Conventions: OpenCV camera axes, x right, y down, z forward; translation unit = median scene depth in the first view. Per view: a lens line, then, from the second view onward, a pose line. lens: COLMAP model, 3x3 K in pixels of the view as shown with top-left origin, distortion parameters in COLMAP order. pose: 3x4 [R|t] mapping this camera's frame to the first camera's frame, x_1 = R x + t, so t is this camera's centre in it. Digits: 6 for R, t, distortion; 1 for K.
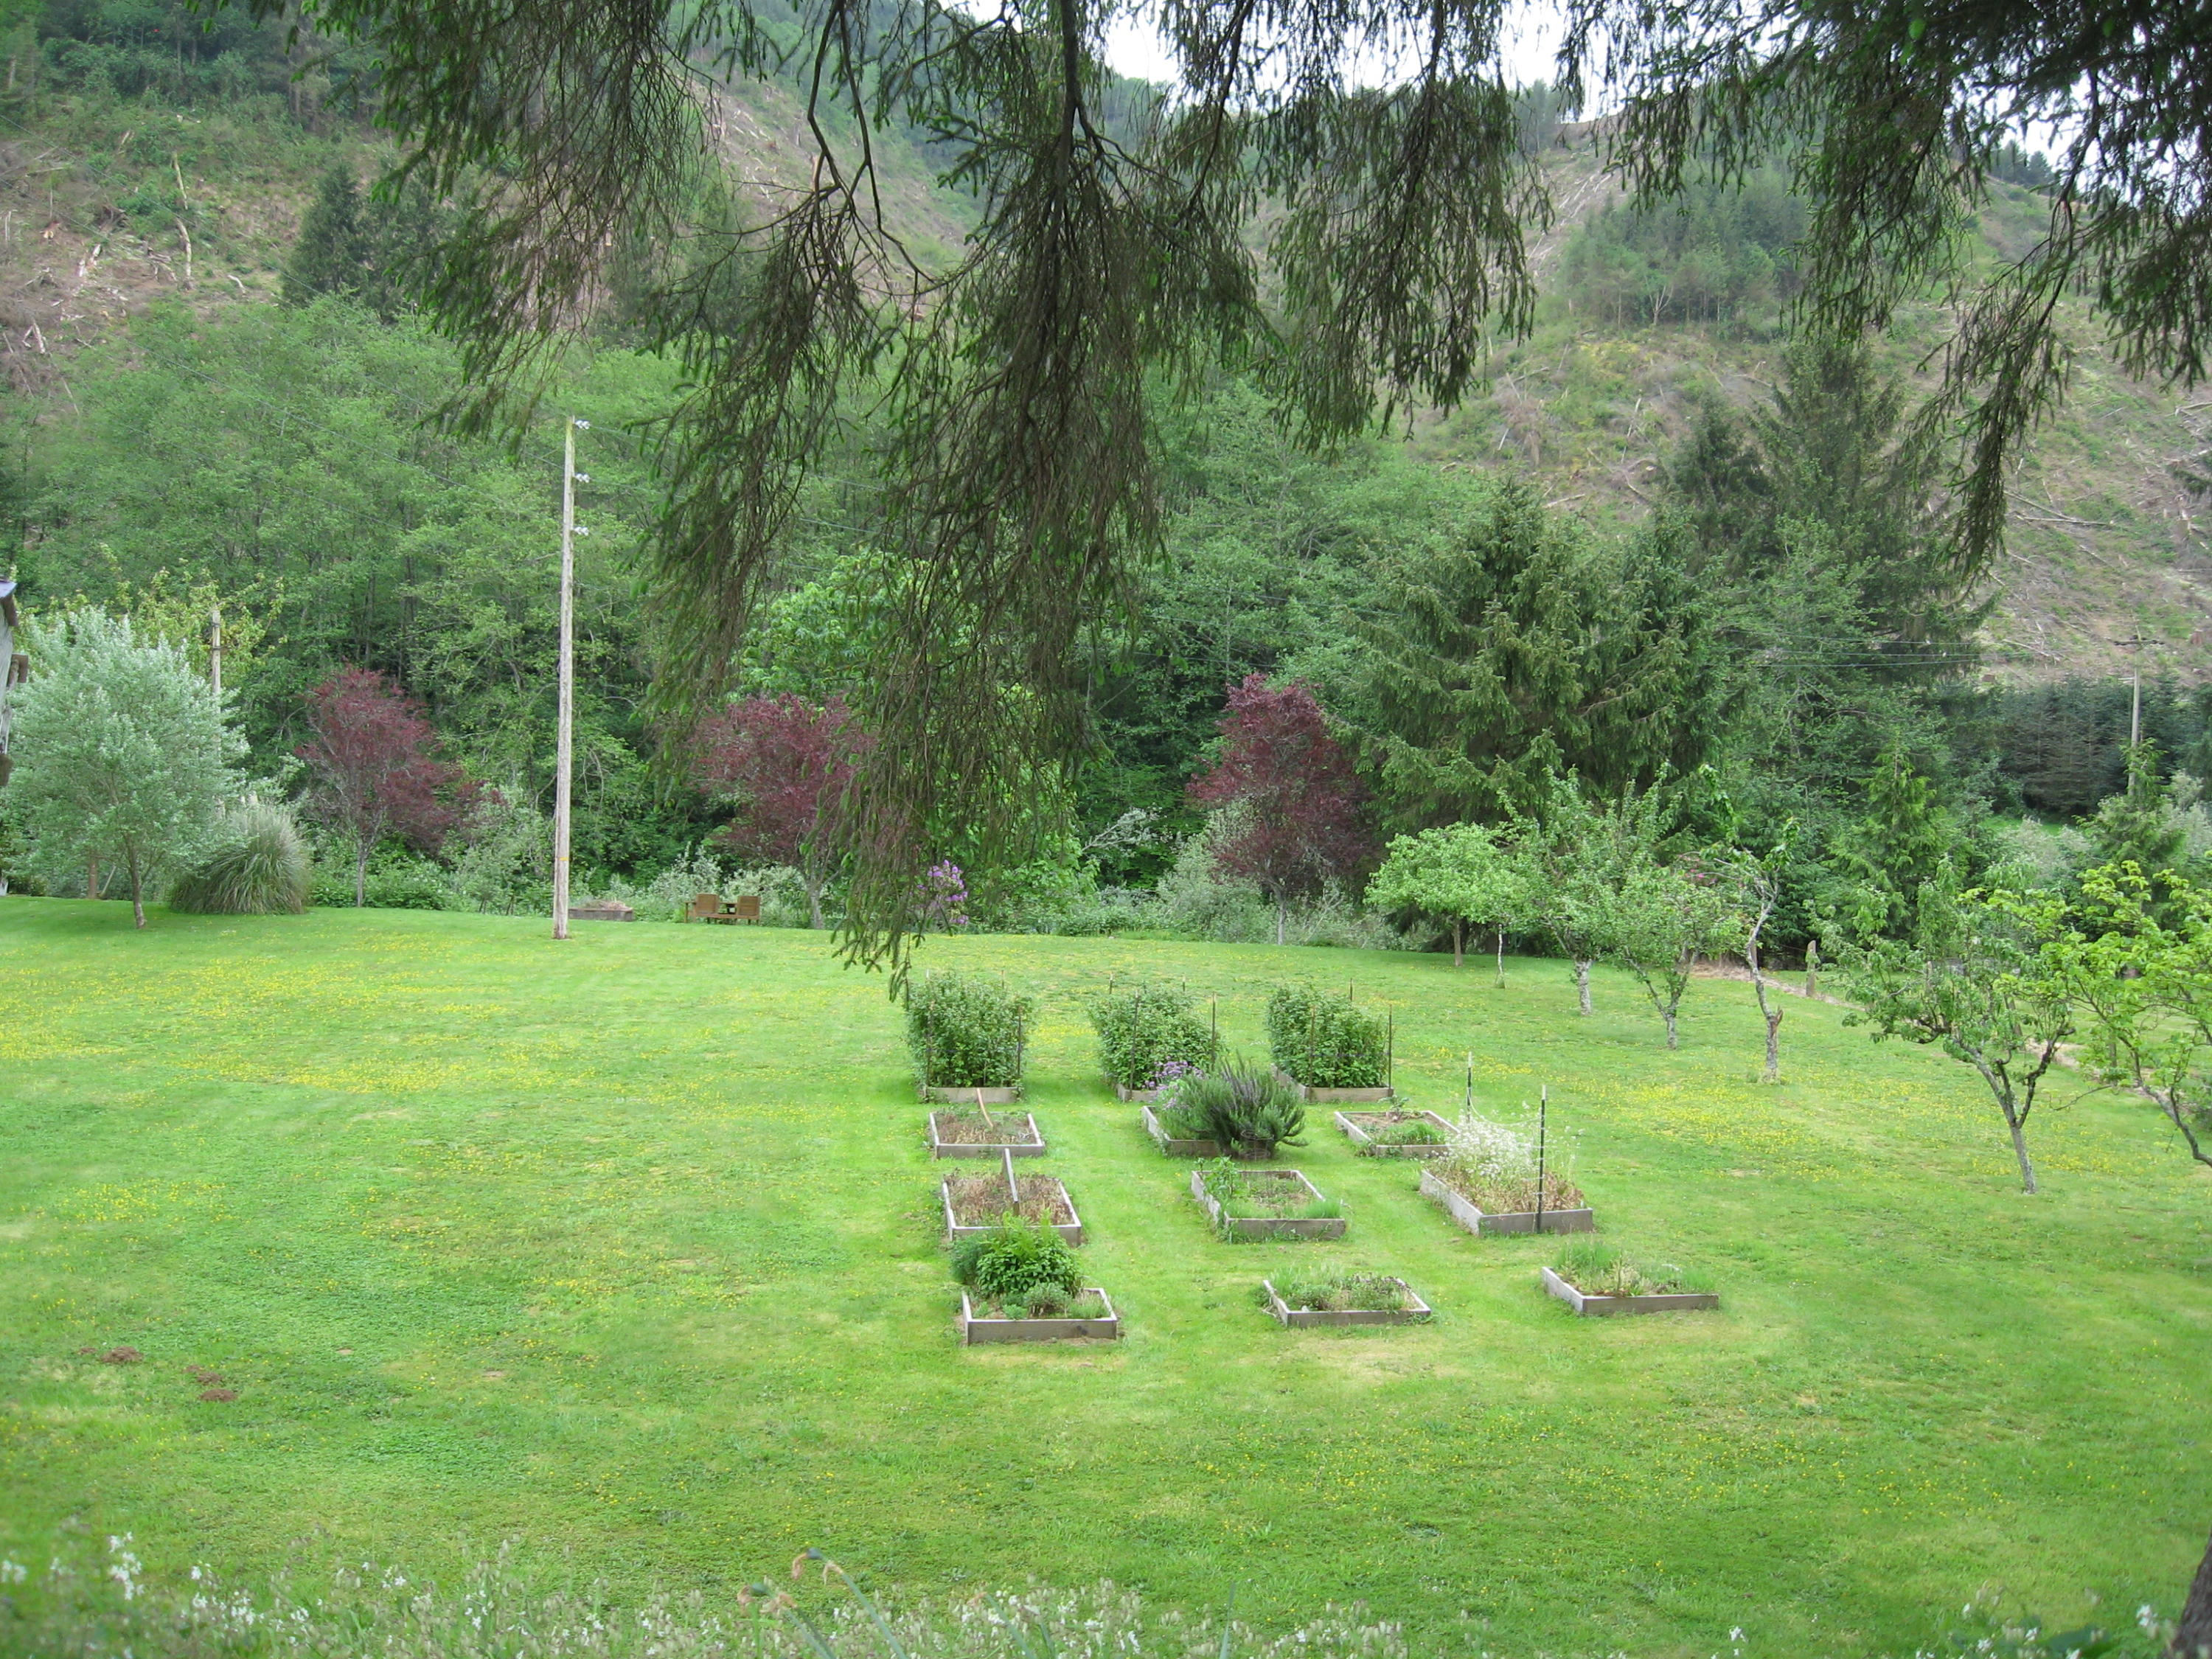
lens RADIAL K [[2318.2, 0, 1106.0], [0, 2318.2, 829.5], [0, 0, 1]] dist [-0.139106, 0.082742]
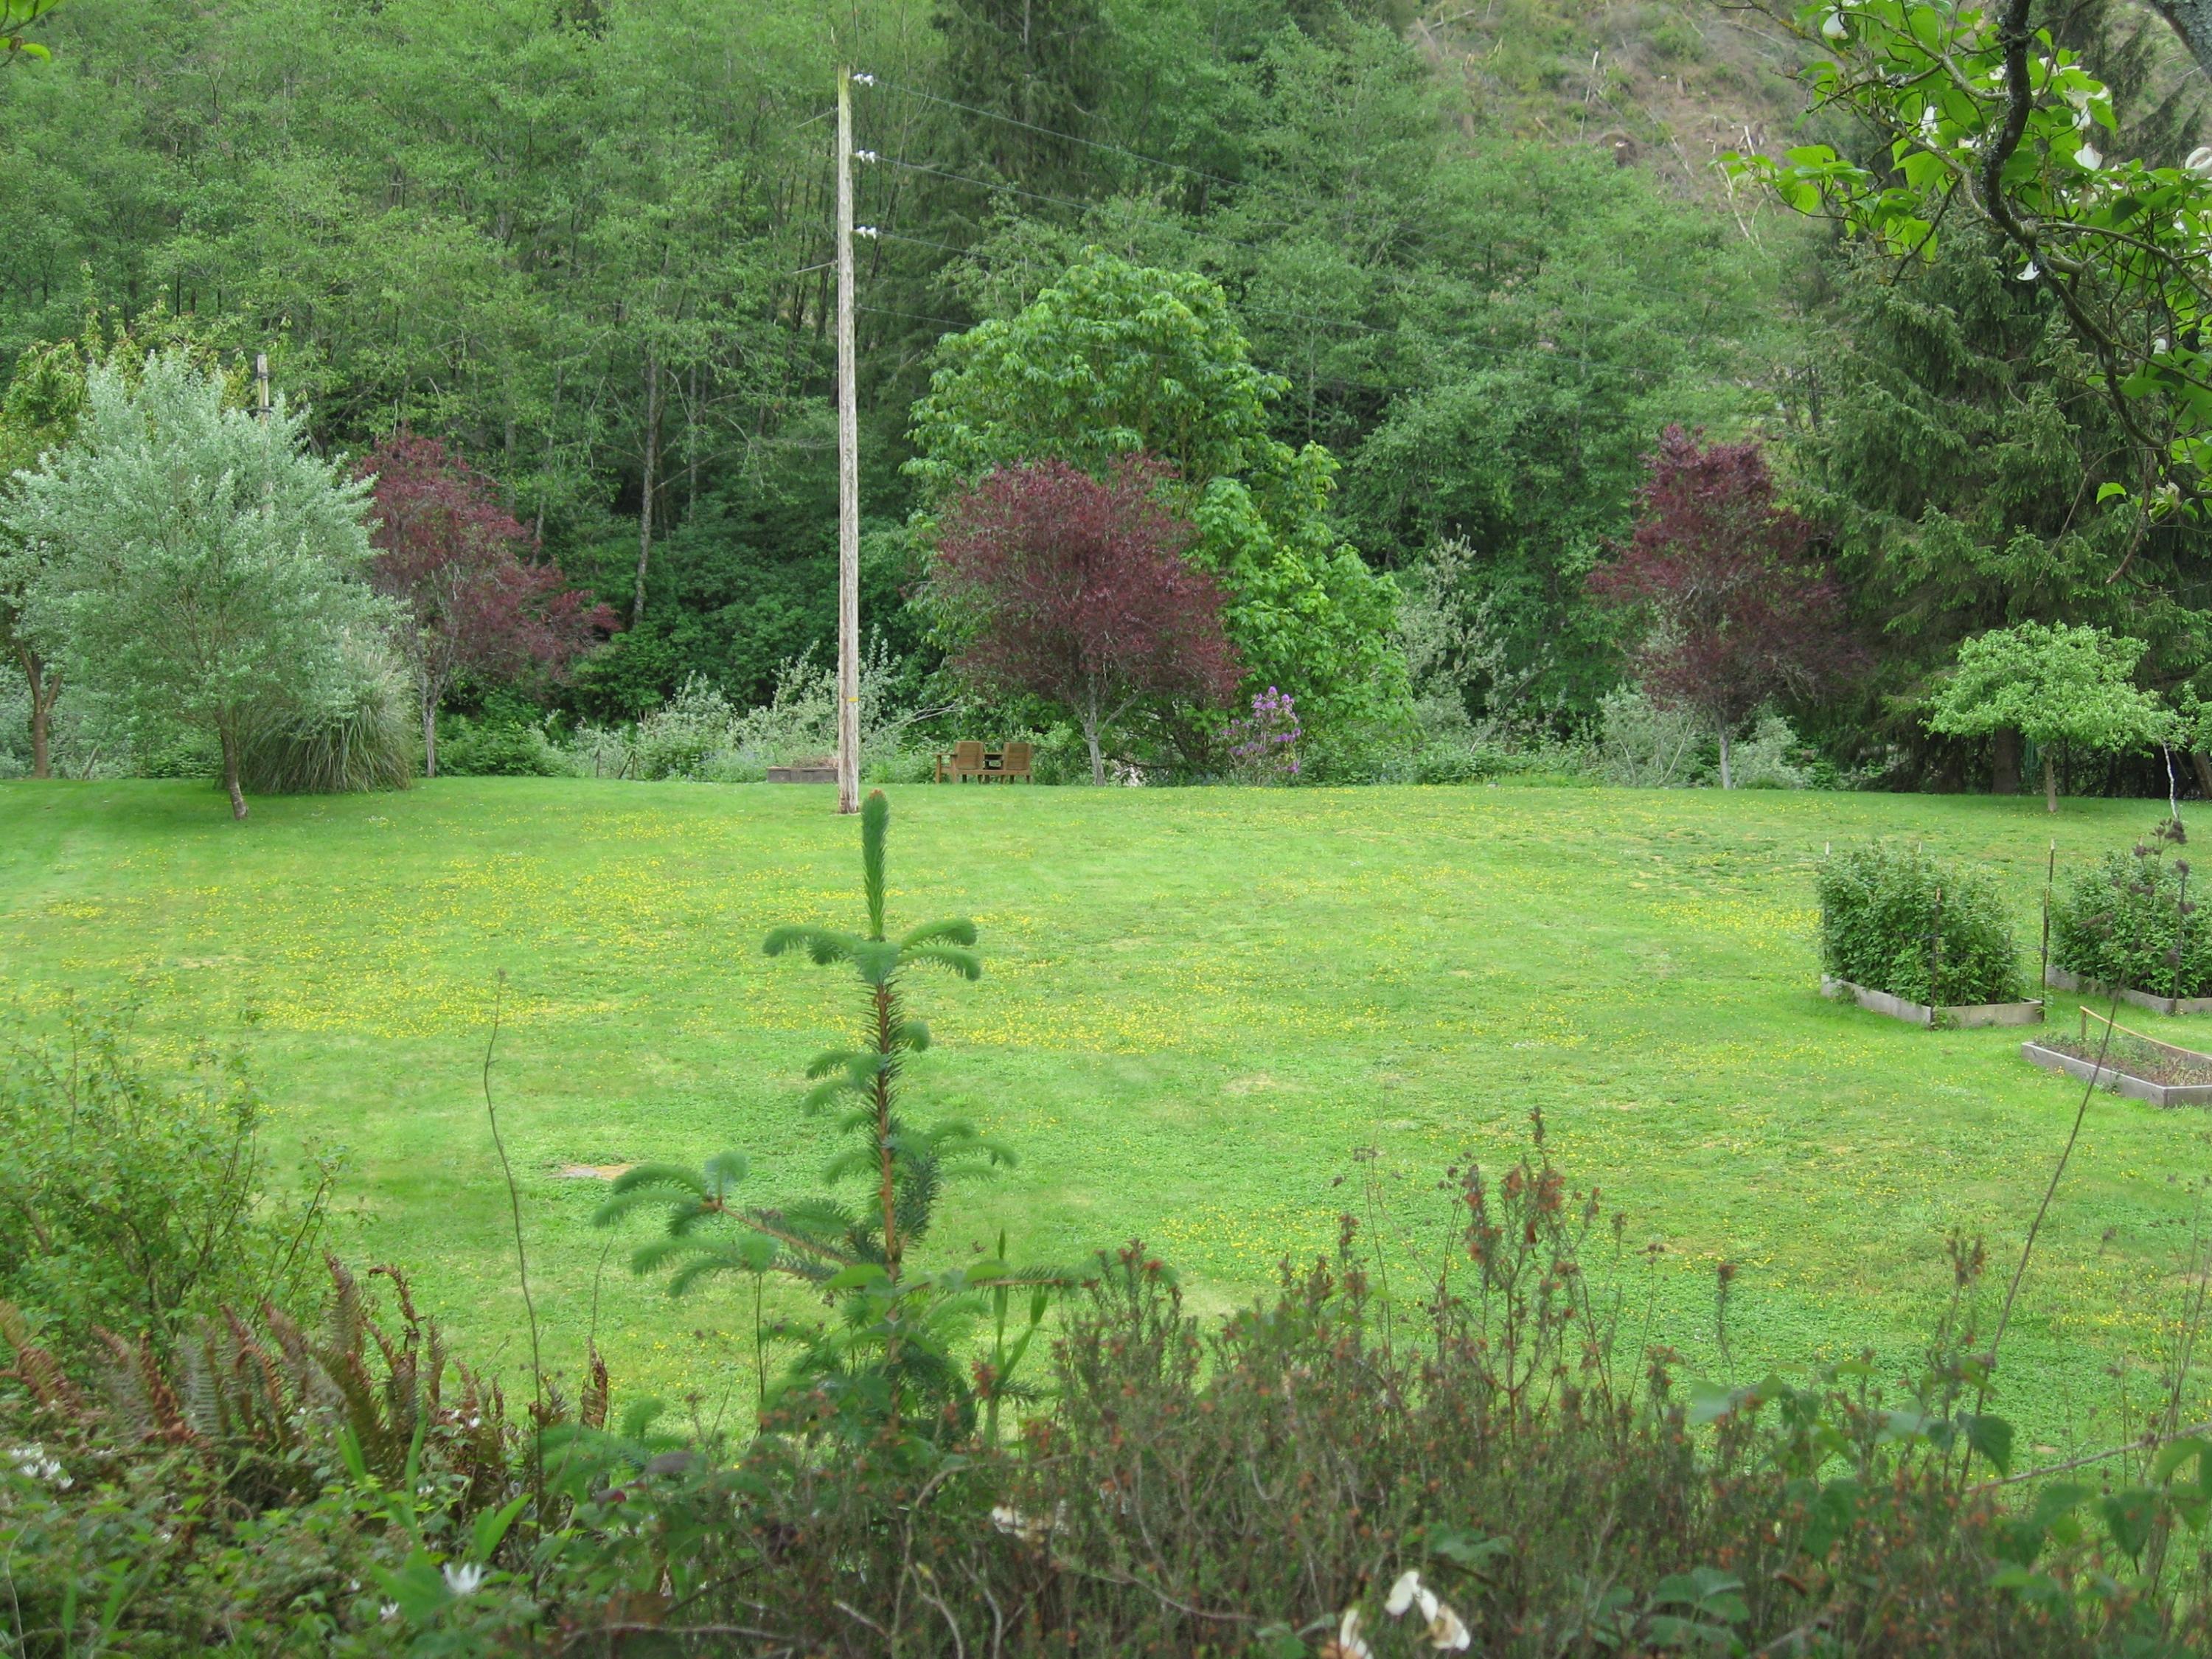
lens RADIAL K [[3055.5, 0, 1106.0], [0, 3055.5, 829.5], [0, 0, 1]] dist [-0.121713, -0.015662]
pose [[0.992928, -0.031482, 0.114470, -0.187629], [0.023995, 0.997517, 0.066206, -0.005337], [-0.116270, -0.062991, 0.991218, 0.041170]]
